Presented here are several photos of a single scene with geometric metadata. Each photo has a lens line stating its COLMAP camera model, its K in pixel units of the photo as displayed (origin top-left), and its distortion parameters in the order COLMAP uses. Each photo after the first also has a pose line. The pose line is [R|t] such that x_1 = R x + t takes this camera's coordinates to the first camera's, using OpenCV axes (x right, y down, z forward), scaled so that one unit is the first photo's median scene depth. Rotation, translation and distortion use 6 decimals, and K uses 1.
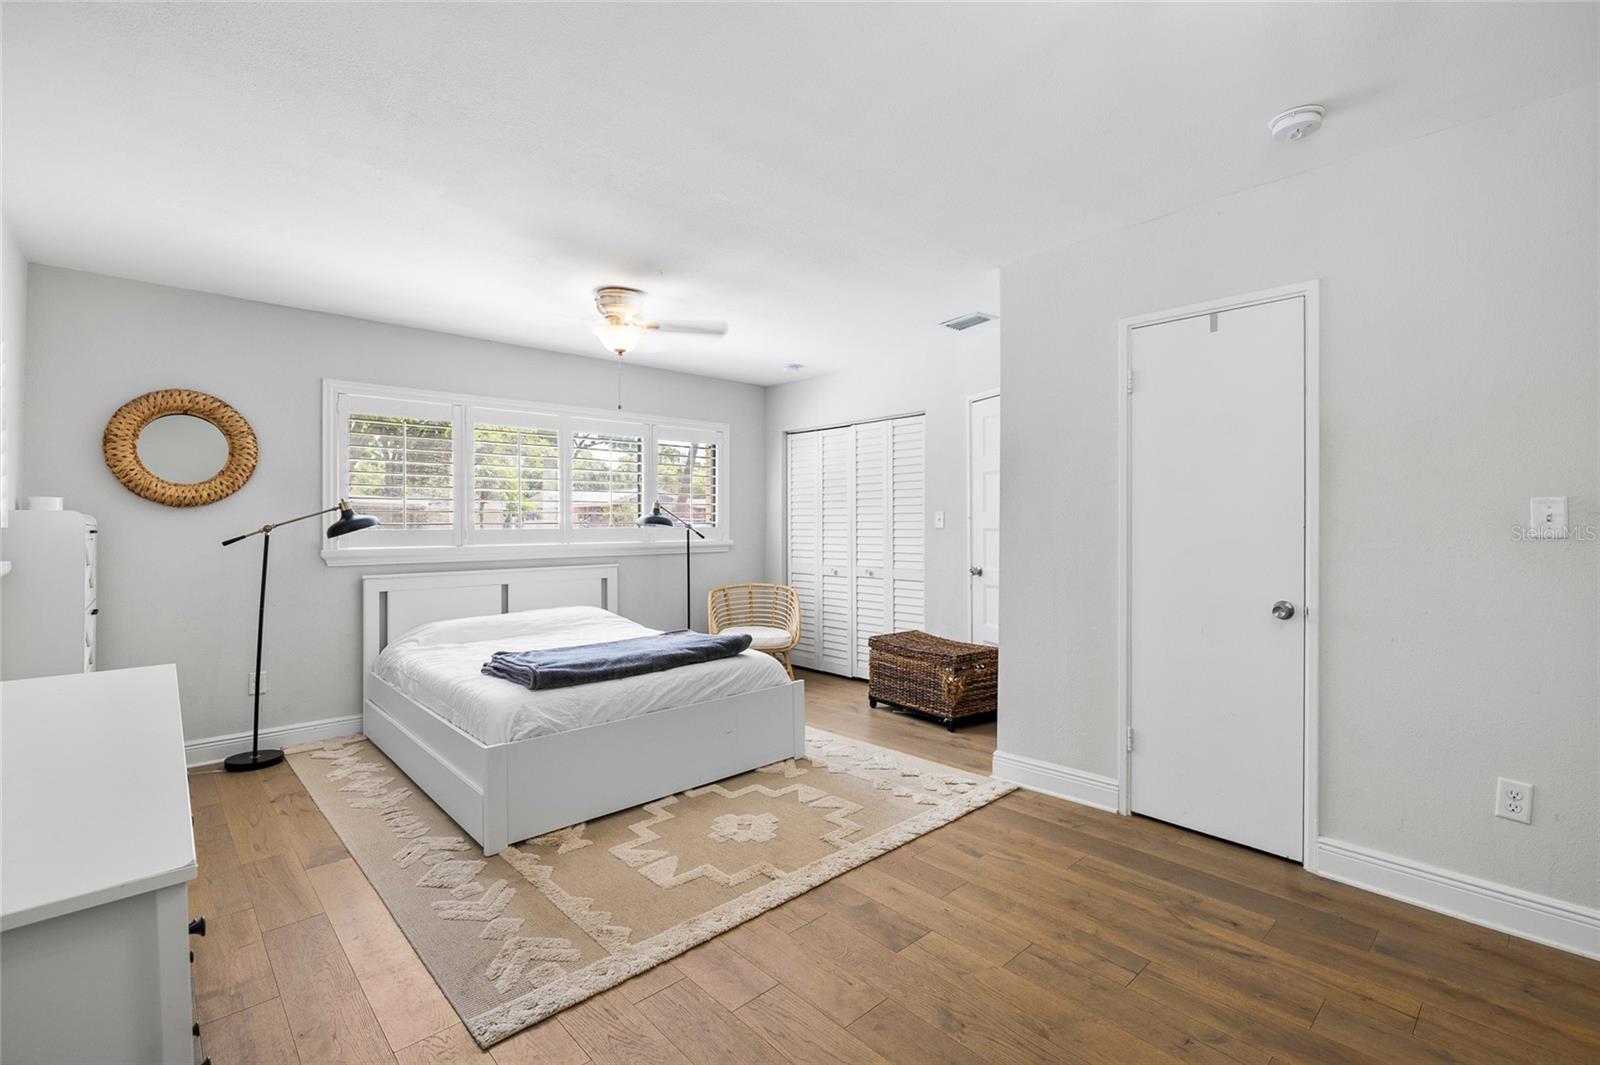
lens RADIAL K [[720.0, 0, 797.7], [0, 720.0, 524.7], [0, 0, 1]] dist [-0.005406, 0.000288]
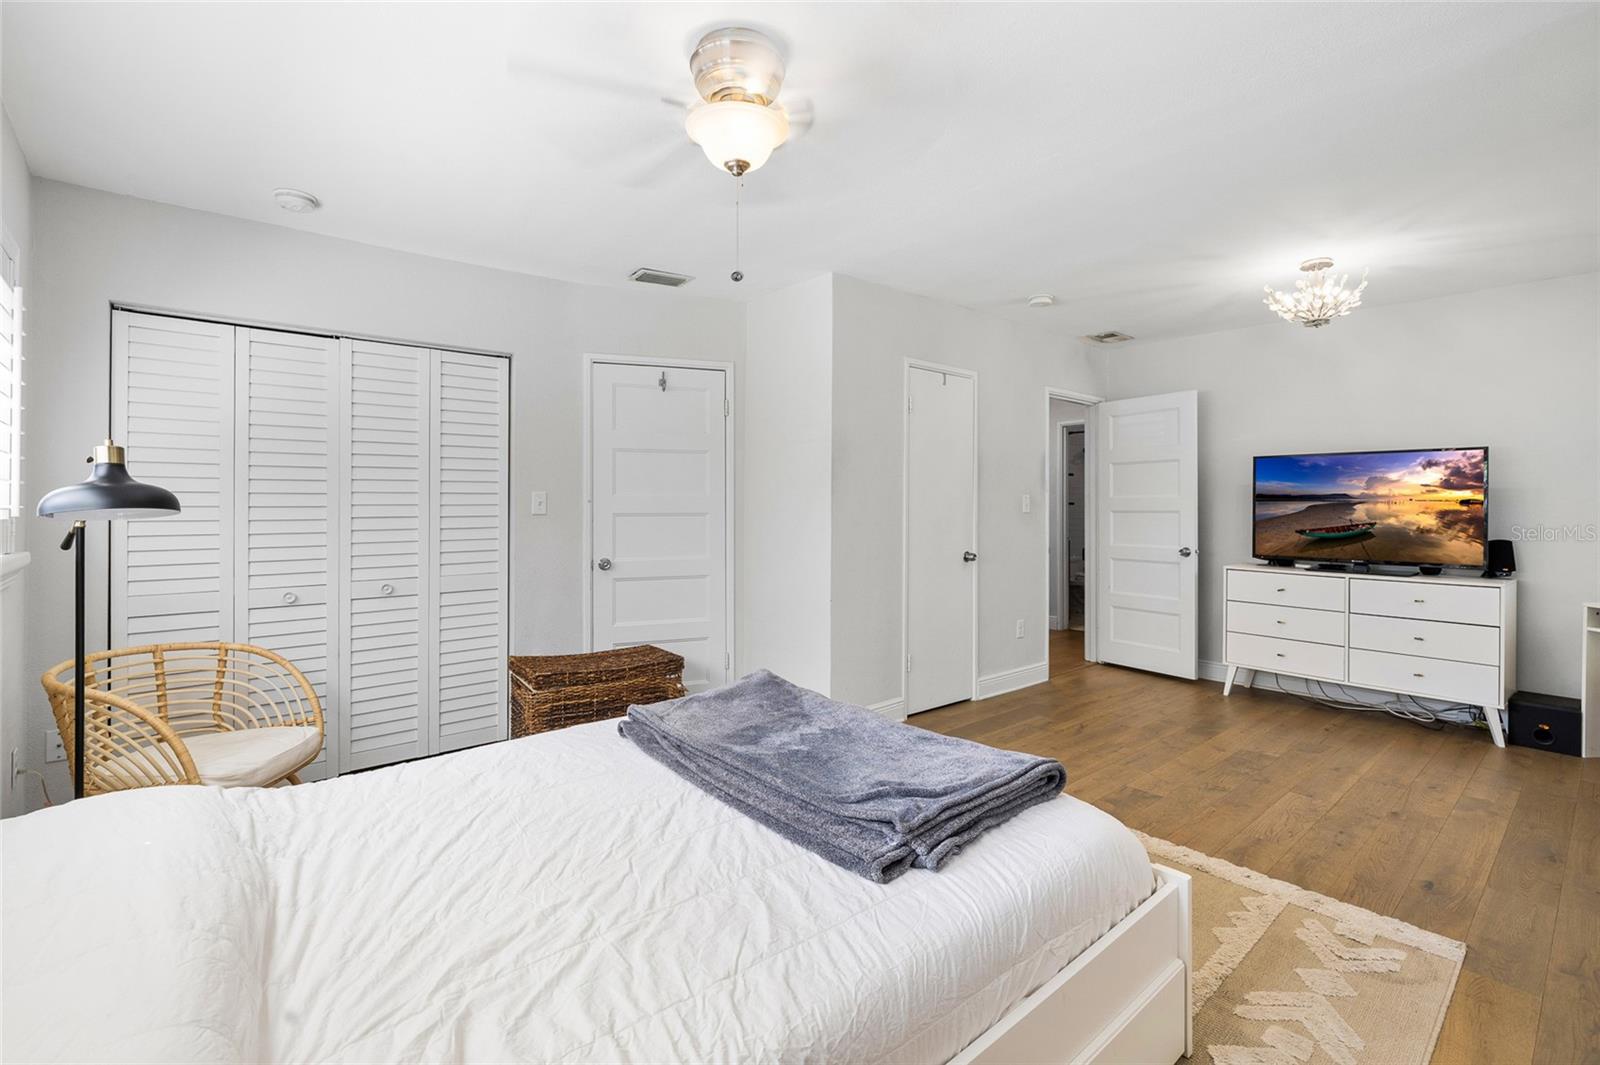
lens RADIAL K [[720.0, 0, 797.8], [0, 720.0, 521.5], [0, 0, 1]] dist [-0.005406, 0.000288]
pose [[0.030368, -0.010853, 0.999480, -1.115726], [0.004983, 0.999930, 0.010707, 0.011692], [-0.999526, 0.004655, 0.030420, 1.408570]]
